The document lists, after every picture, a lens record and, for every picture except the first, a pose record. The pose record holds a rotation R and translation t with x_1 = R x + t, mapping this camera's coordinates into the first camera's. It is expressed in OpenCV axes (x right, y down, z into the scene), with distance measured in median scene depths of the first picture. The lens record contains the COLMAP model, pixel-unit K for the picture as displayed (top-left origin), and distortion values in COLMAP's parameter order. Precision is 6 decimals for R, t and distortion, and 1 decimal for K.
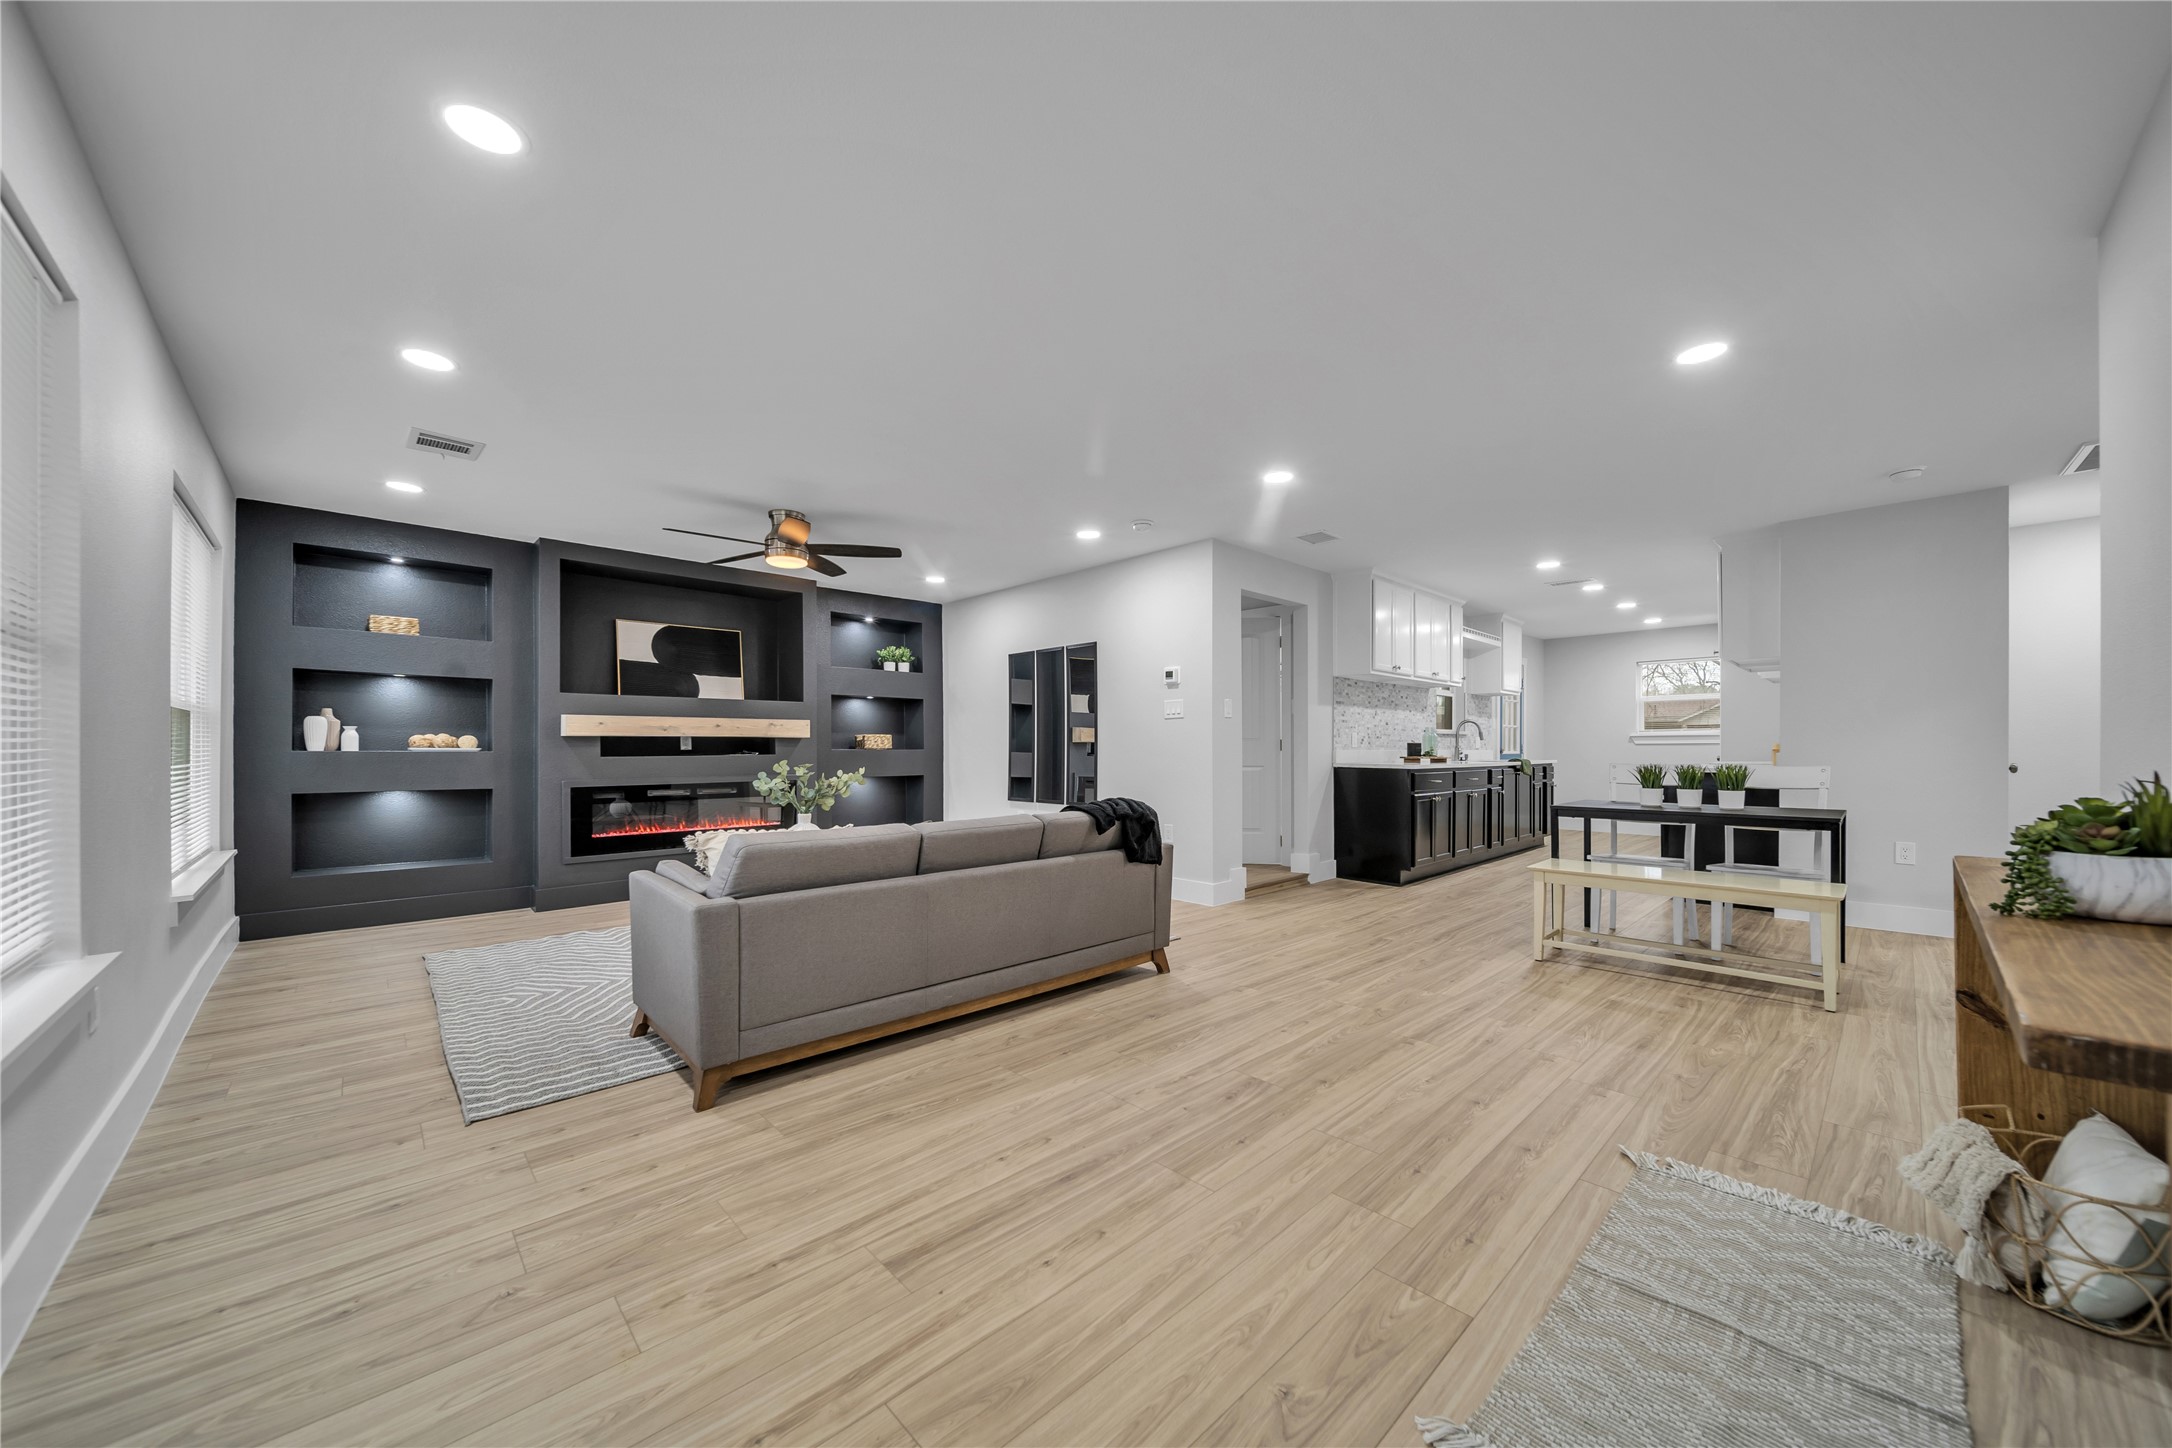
lens RADIAL K [[767.0, 0, 1084.7], [0, 767.0, 744.9], [0, 0, 1]] dist [0.000443, 0.000140]
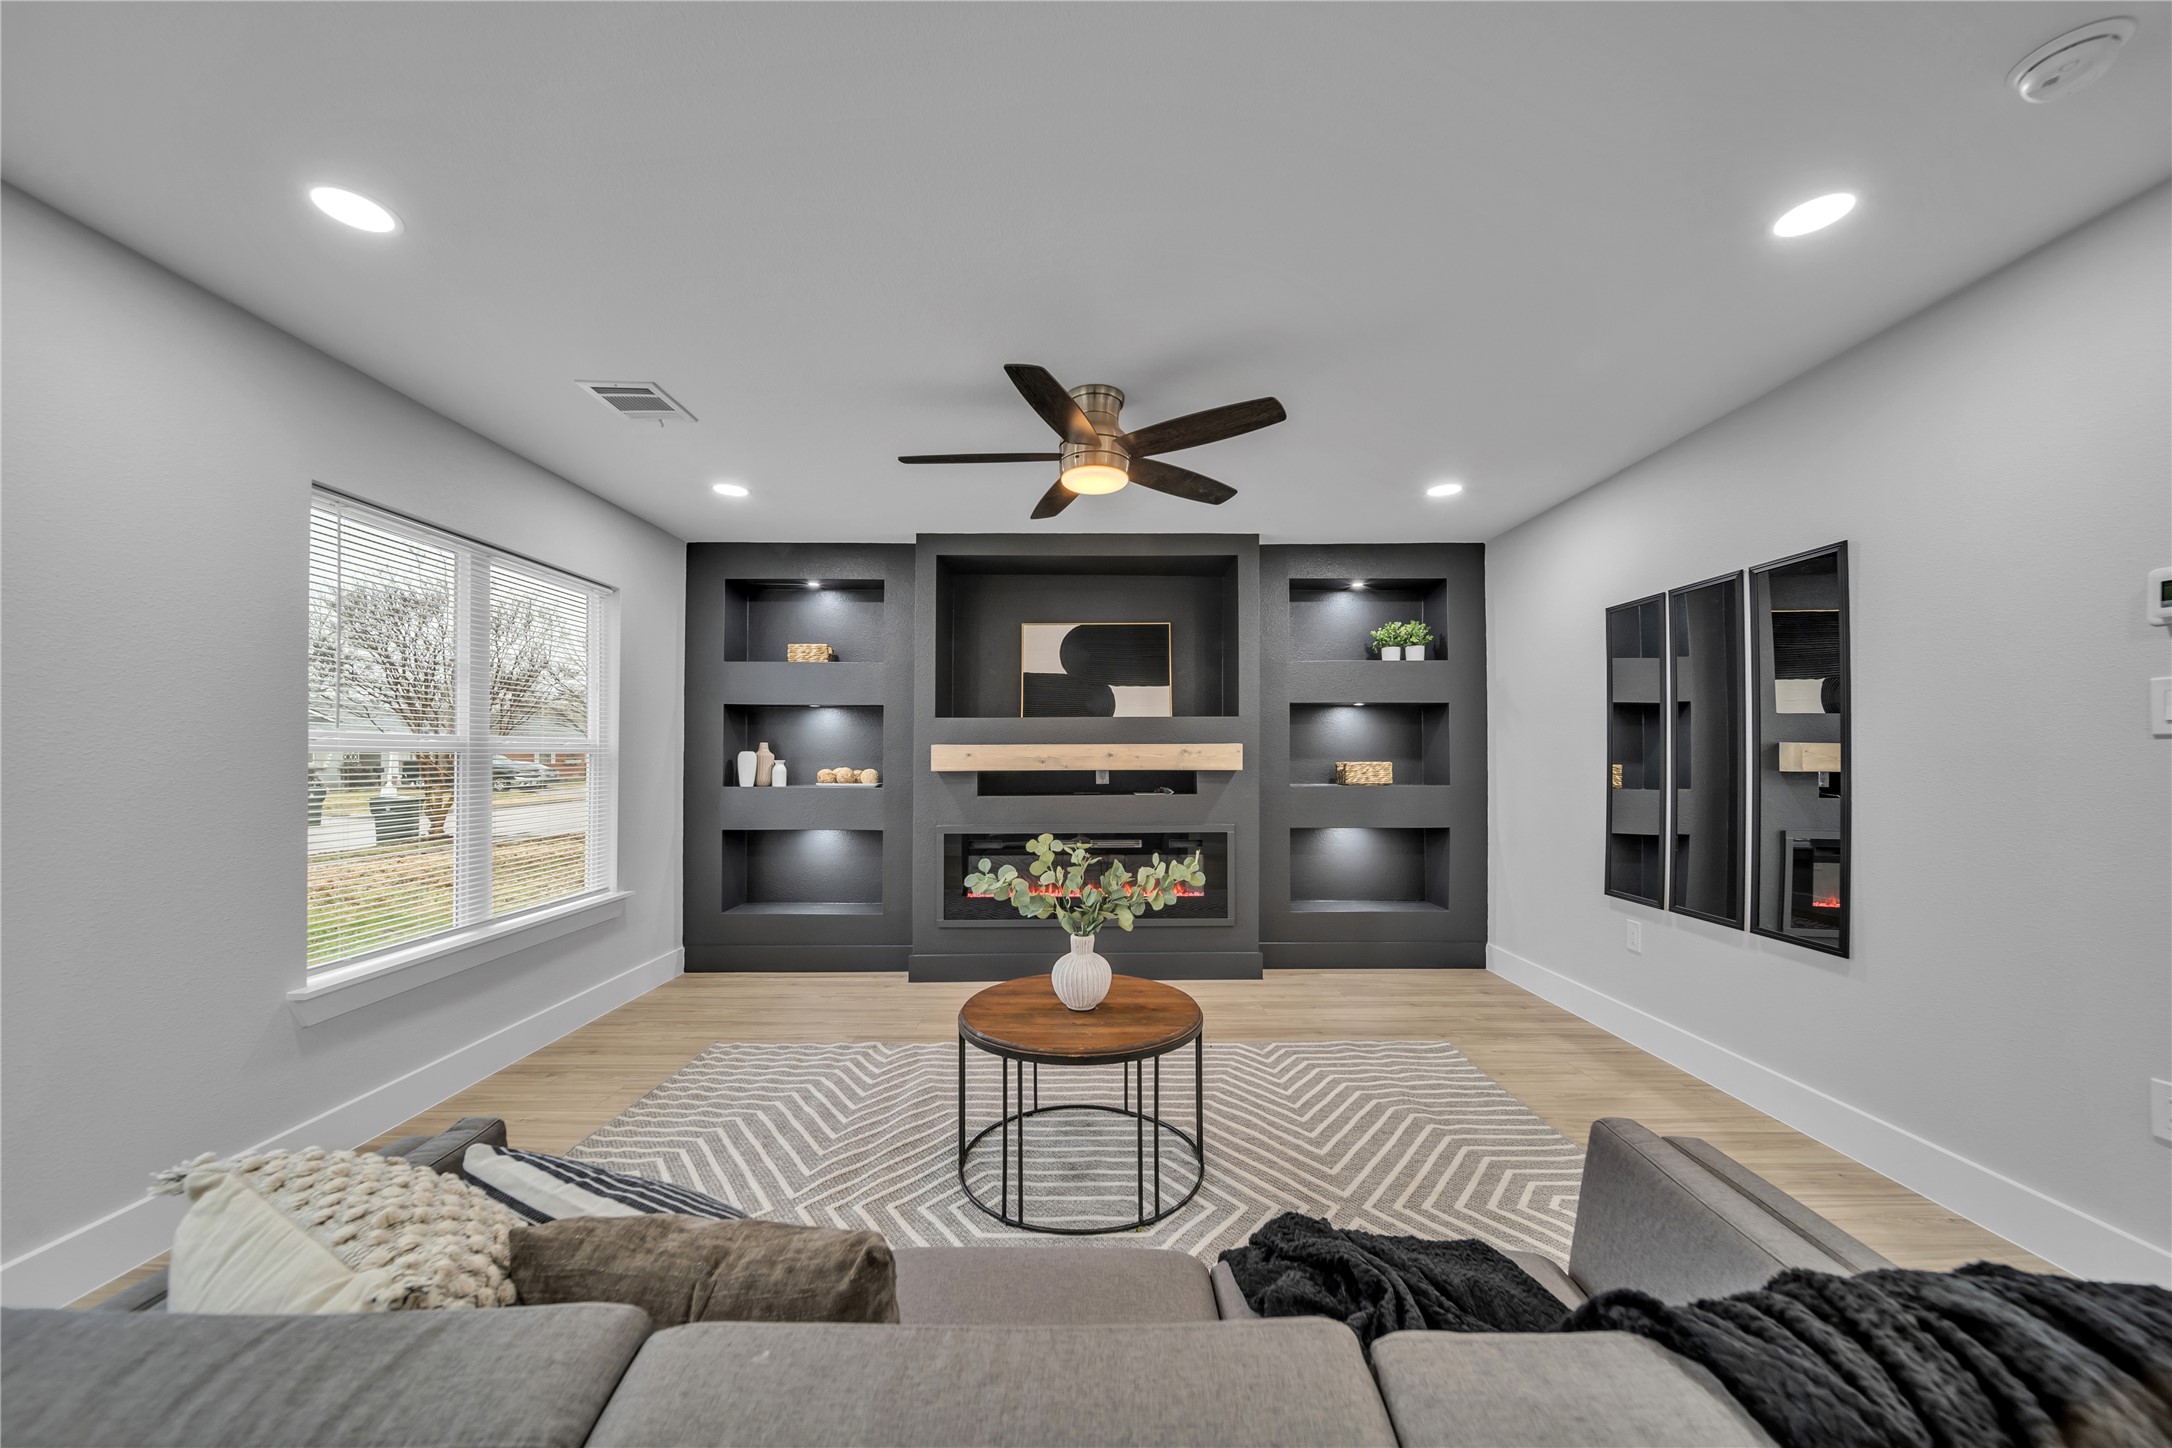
lens RADIAL K [[772.5, 0, 1090.3], [0, 772.5, 753.9], [0, 0, 1]] dist [-0.000620, -0.000036]
pose [[0.725230, -0.001244, -0.688505, 0.006048], [0.003806, 0.999990, 0.002202, -0.025514], [0.688496, -0.004217, 0.725228, 0.422726]]
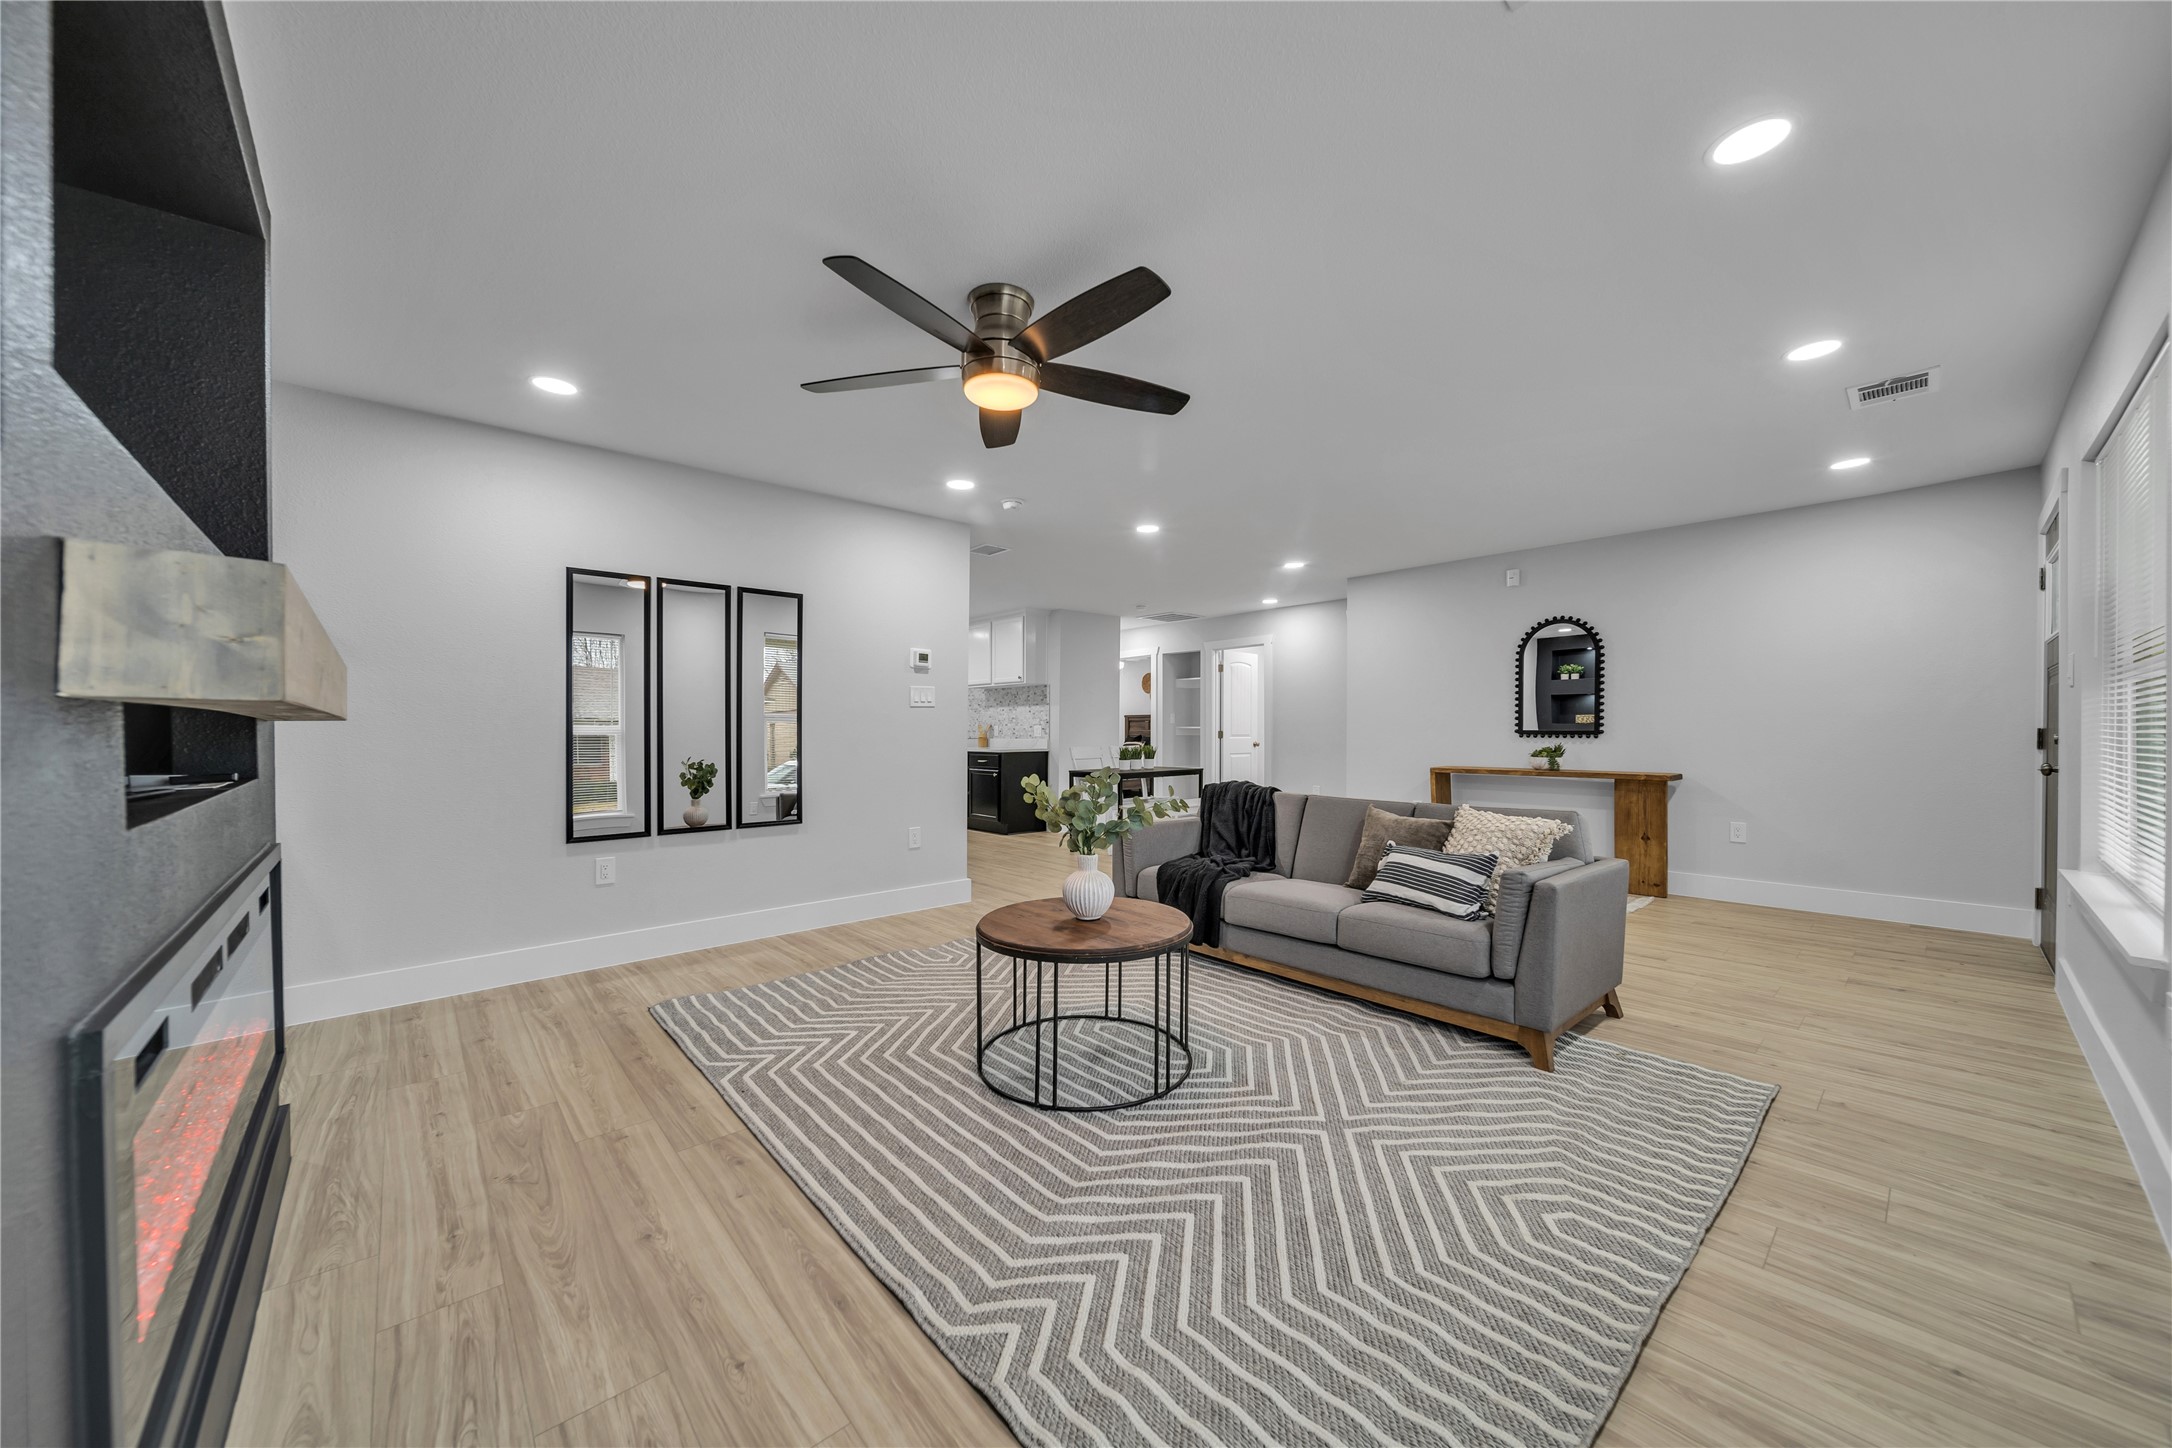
lens RADIAL K [[775.9, 0, 1091.1], [0, 775.9, 728.2], [0, 0, 1]] dist [0.000533, -0.000219]
pose [[0.028848, 0.004188, 0.999575, -0.668018], [0.002659, 0.999987, -0.004266, -0.004640], [-0.999580, 0.002781, 0.028836, 0.670141]]
